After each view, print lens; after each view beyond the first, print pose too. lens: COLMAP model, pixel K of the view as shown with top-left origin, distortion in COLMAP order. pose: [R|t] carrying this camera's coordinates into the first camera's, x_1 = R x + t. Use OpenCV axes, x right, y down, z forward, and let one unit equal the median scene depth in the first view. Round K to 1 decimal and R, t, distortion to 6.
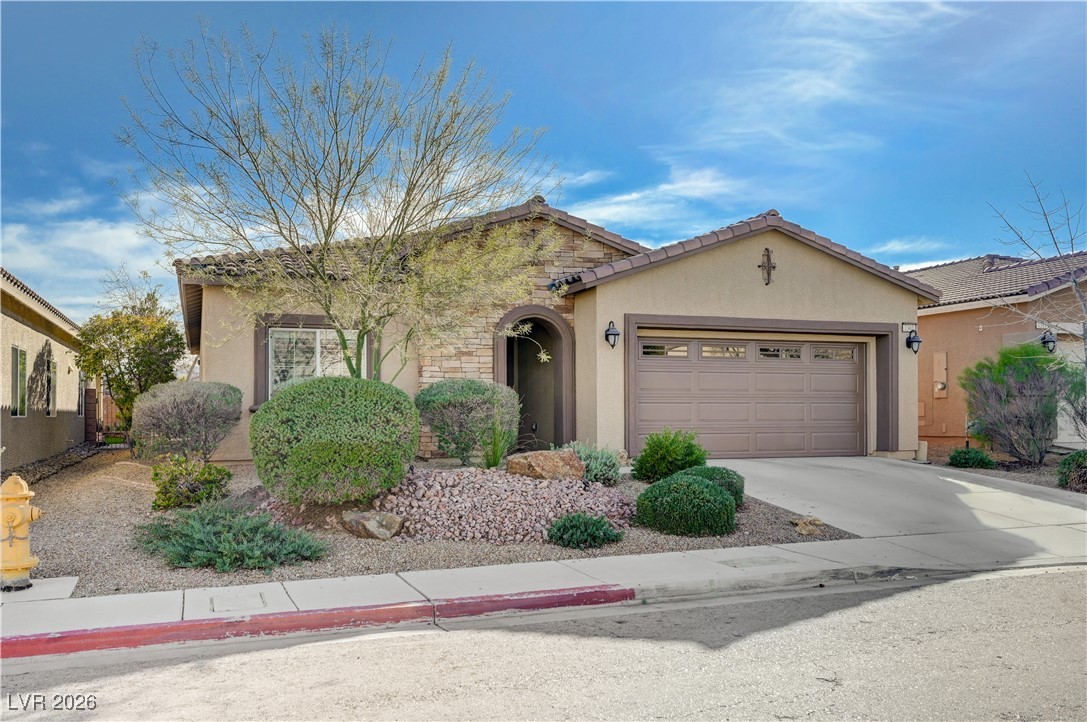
lens RADIAL K [[920.2, 0, 543.2], [0, 920.2, 364.5], [0, 0, 1]] dist [0.009201, 0.000061]
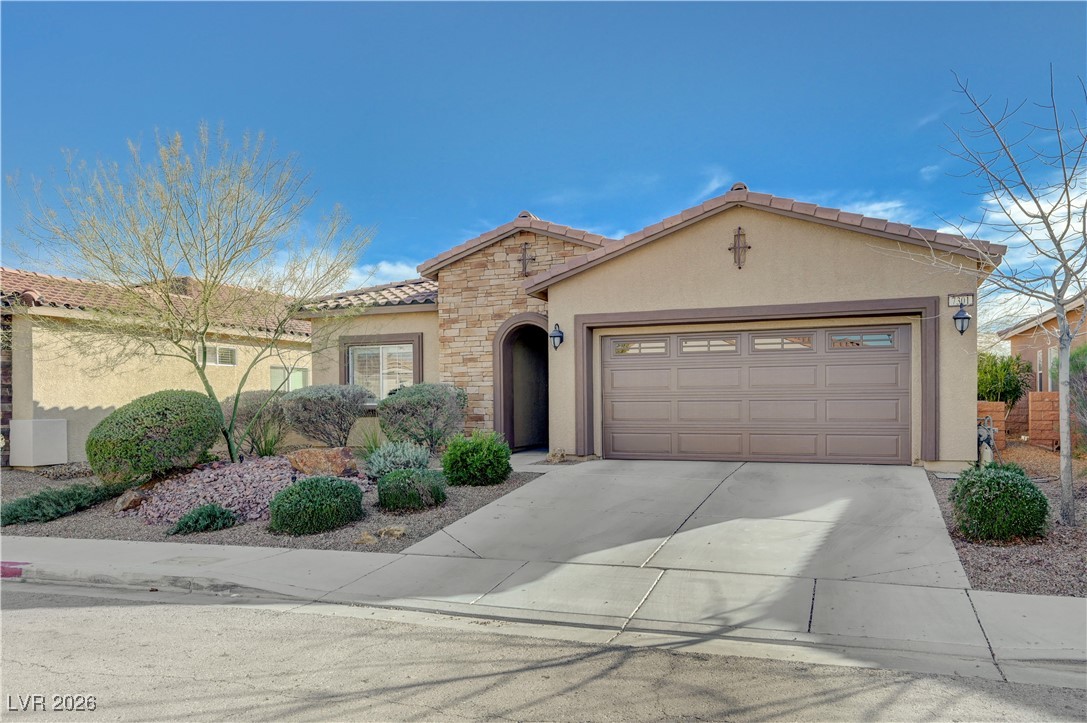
lens RADIAL K [[798.1, 0, 543.5], [0, 798.1, 362.9], [0, 0, 1]] dist [0.038073, 0.001904]
pose [[0.758976, -0.036285, -0.650106, 0.620582], [0.039076, 0.999185, -0.010148, 0.005188], [0.649944, -0.017702, 0.759776, 0.299506]]
